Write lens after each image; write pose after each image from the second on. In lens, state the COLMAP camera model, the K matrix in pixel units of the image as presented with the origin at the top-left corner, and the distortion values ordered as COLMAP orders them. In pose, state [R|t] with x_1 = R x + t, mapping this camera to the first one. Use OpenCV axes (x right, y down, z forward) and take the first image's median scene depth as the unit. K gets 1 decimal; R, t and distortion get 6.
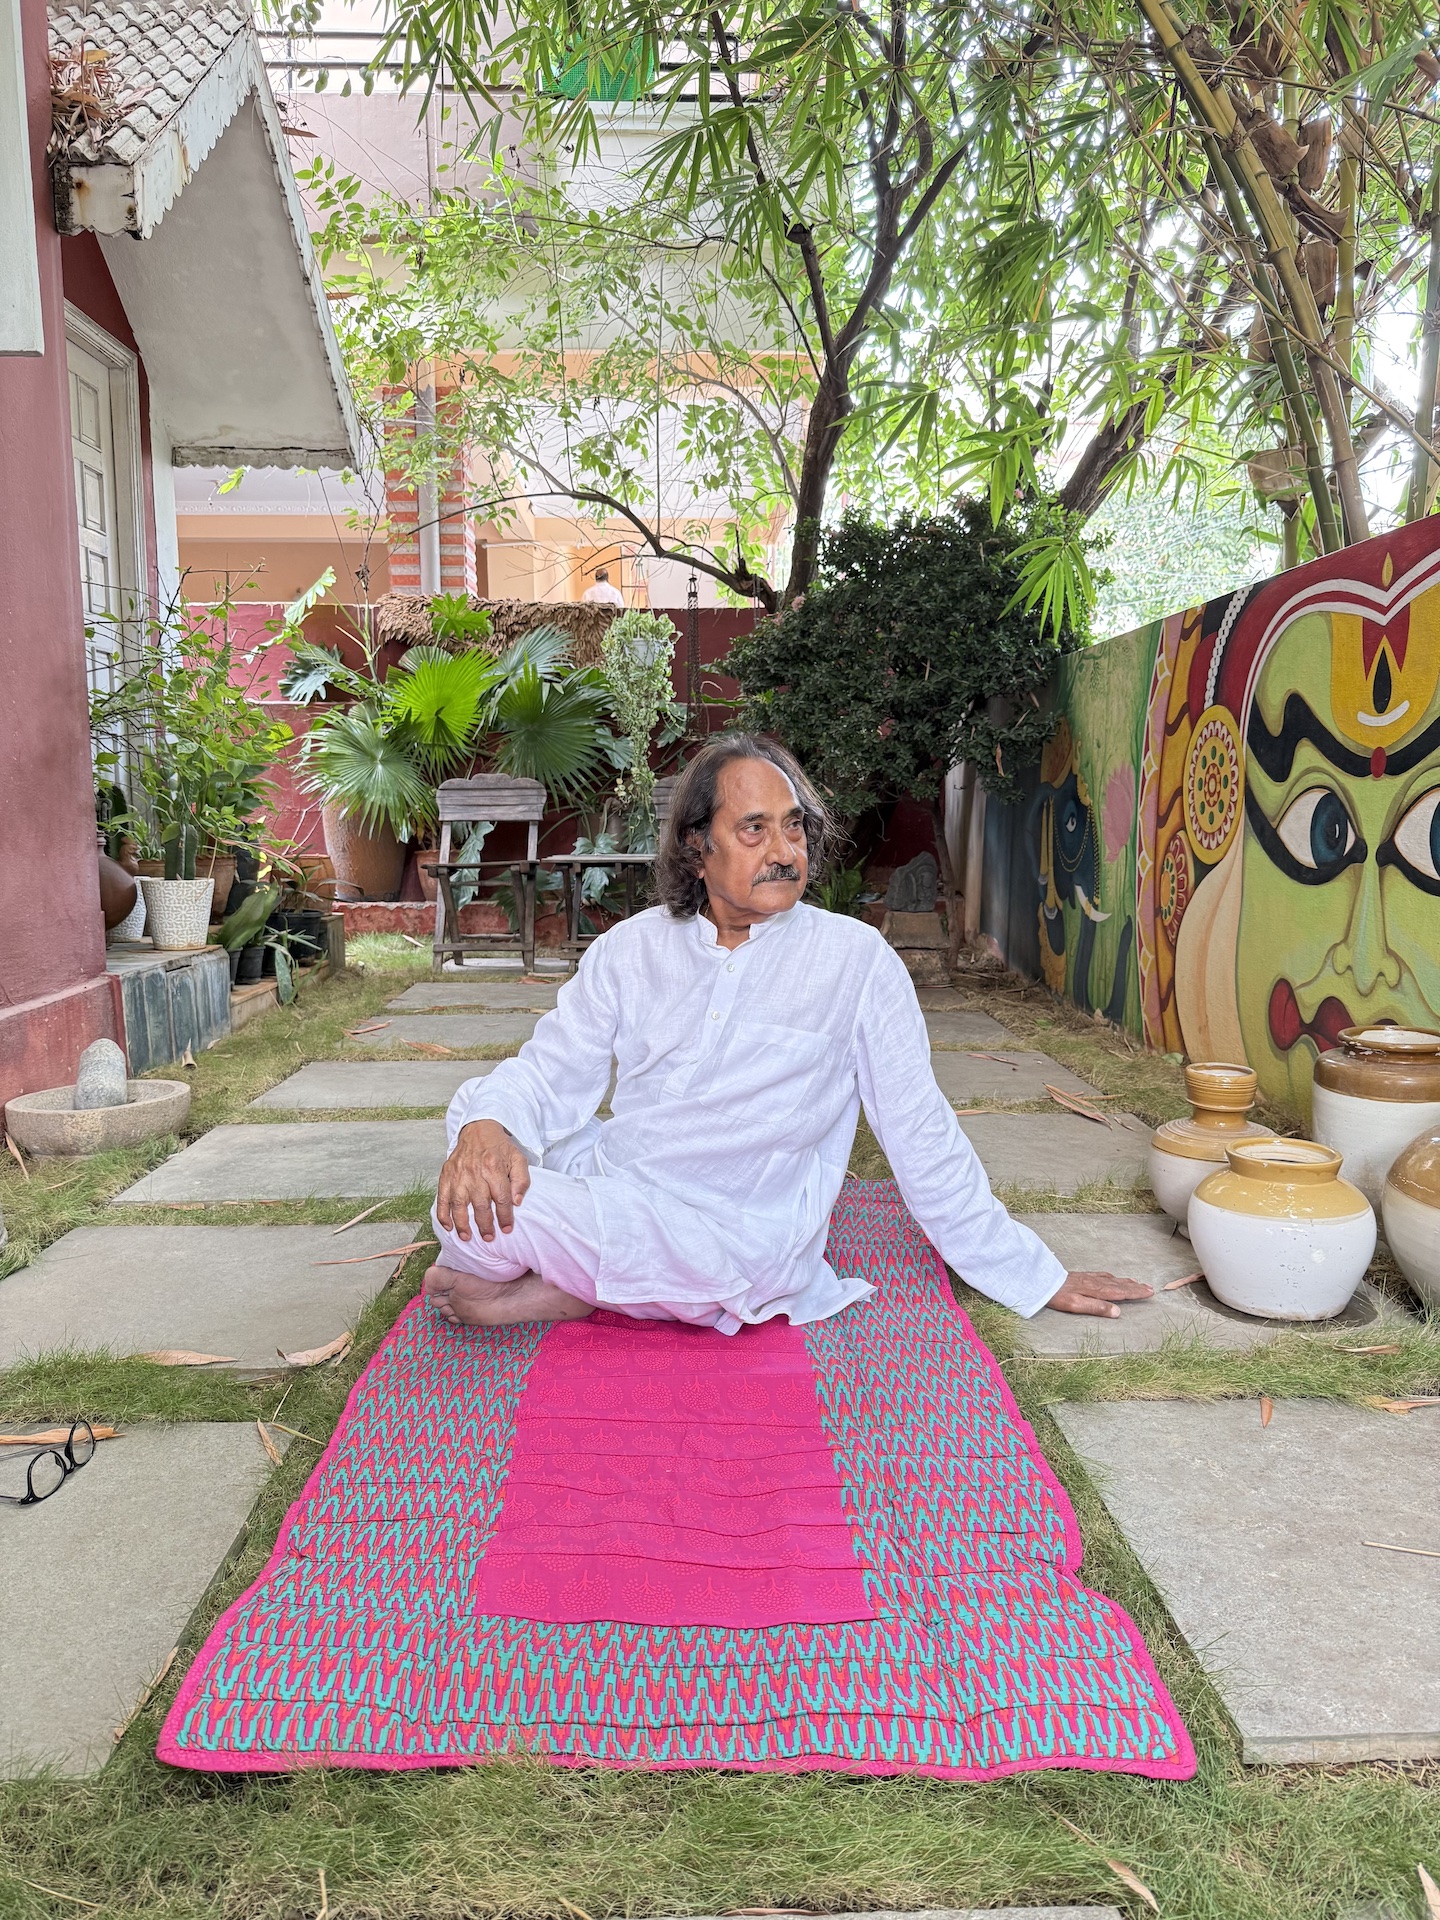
lens RADIAL K [[1339.1, 0, 720.0], [0, 1339.1, 960.0], [0, 0, 1]] dist [0.142332, -0.266626]
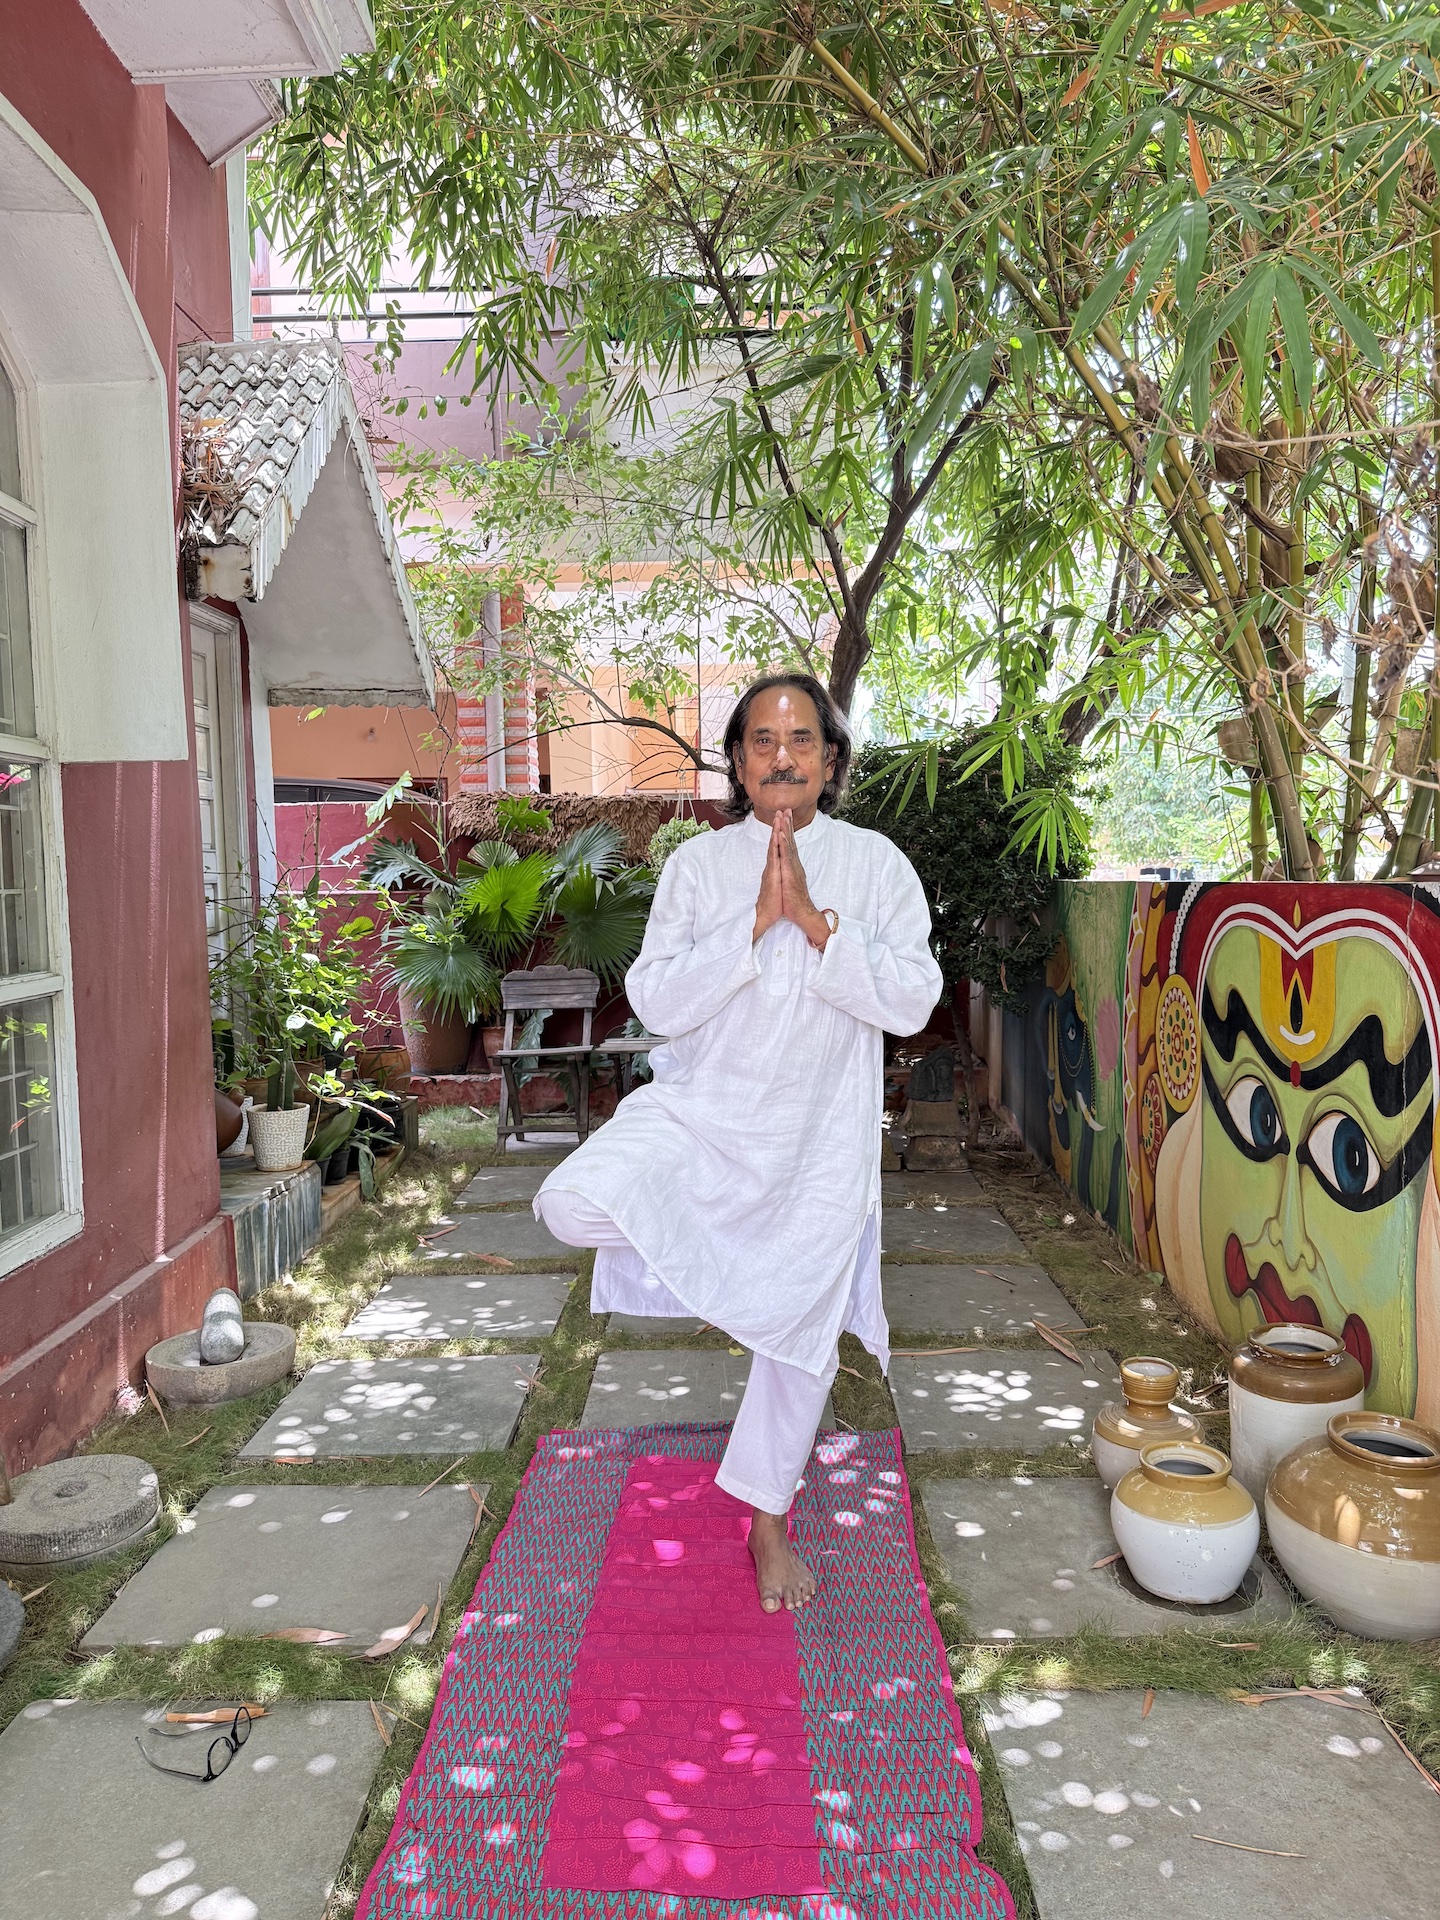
lens RADIAL K [[1333.0, 0, 717.8], [0, 1333.0, 966.2], [0, 0, 1]] dist [0.149814, -0.280403]
pose [[0.998945, -0.009933, -0.044835, 0.021424], [0.007719, 0.998755, -0.049285, -0.104526], [0.045269, 0.048887, 0.997778, -0.112470]]
